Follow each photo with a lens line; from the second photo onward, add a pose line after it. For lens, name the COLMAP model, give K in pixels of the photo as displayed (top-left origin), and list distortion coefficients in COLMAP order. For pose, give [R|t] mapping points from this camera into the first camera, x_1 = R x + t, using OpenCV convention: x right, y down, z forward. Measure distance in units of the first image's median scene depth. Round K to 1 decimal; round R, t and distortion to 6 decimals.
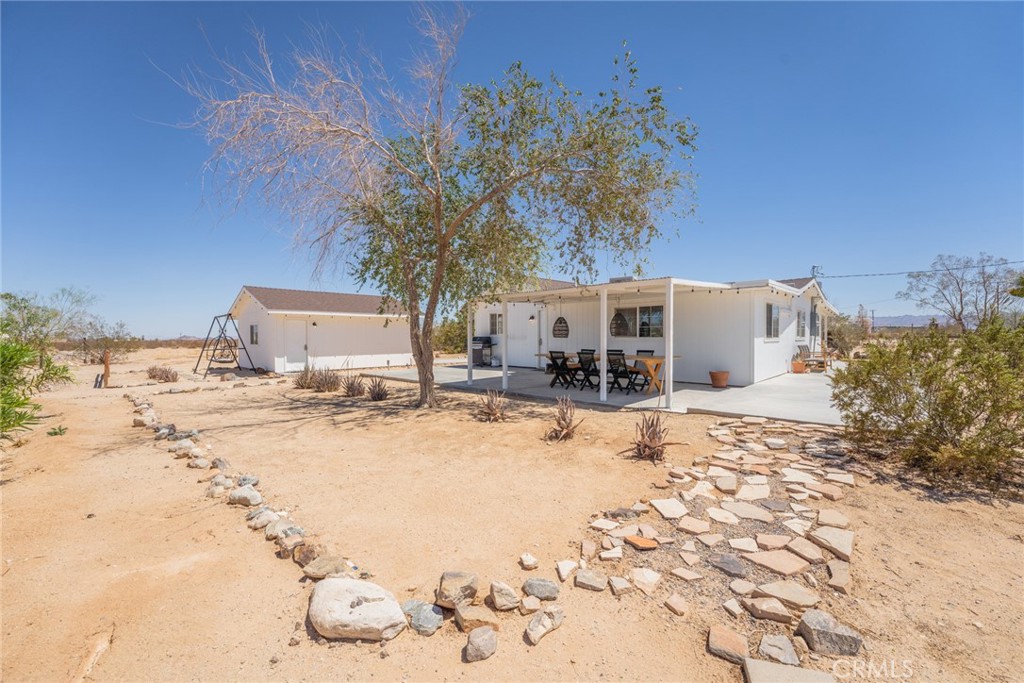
lens RADIAL K [[418.2, 0, 512.0], [0, 418.2, 341.5], [0, 0, 1]] dist [-0.029168, -0.000017]
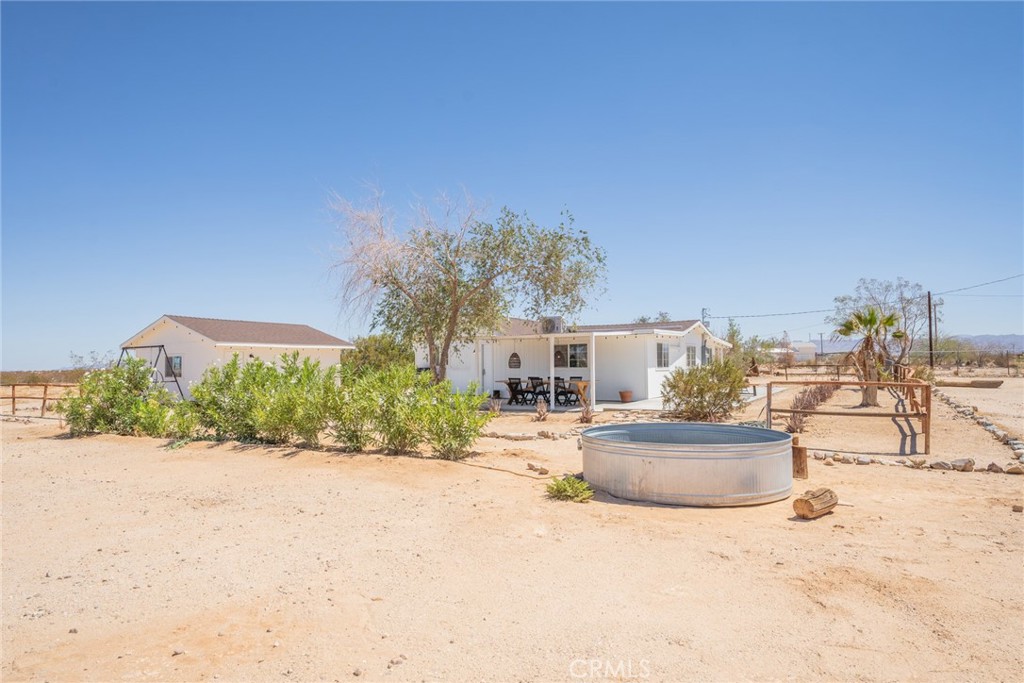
lens RADIAL K [[582.0, 0, 512.0], [0, 582.0, 341.5], [0, 0, 1]] dist [0.001272, 0.000069]
pose [[0.973881, 0.004665, 0.227009, -0.322381], [0.007617, 0.998555, -0.053197, 0.004442], [-0.226929, 0.053537, 0.972439, -0.827615]]
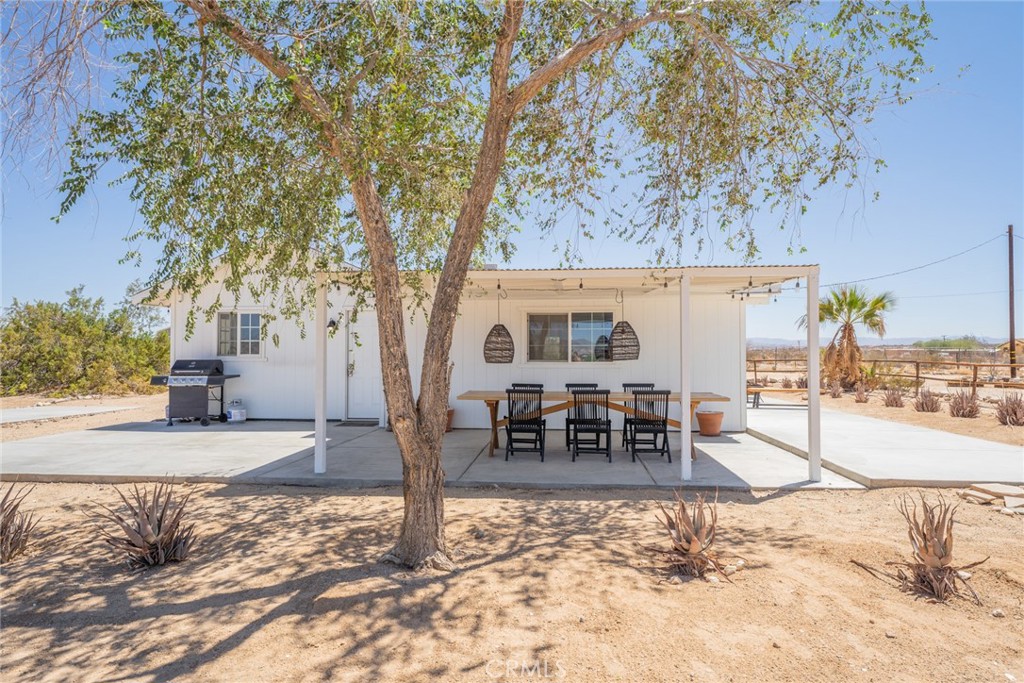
lens RADIAL K [[592.2, 0, 512.0], [0, 592.2, 341.5], [0, 0, 1]] dist [-0.001621, -0.000192]
pose [[0.785864, 0.020139, 0.618071, -0.345762], [0.005629, 0.999195, -0.039713, -0.006663], [-0.618374, 0.034688, 0.785118, 0.413574]]
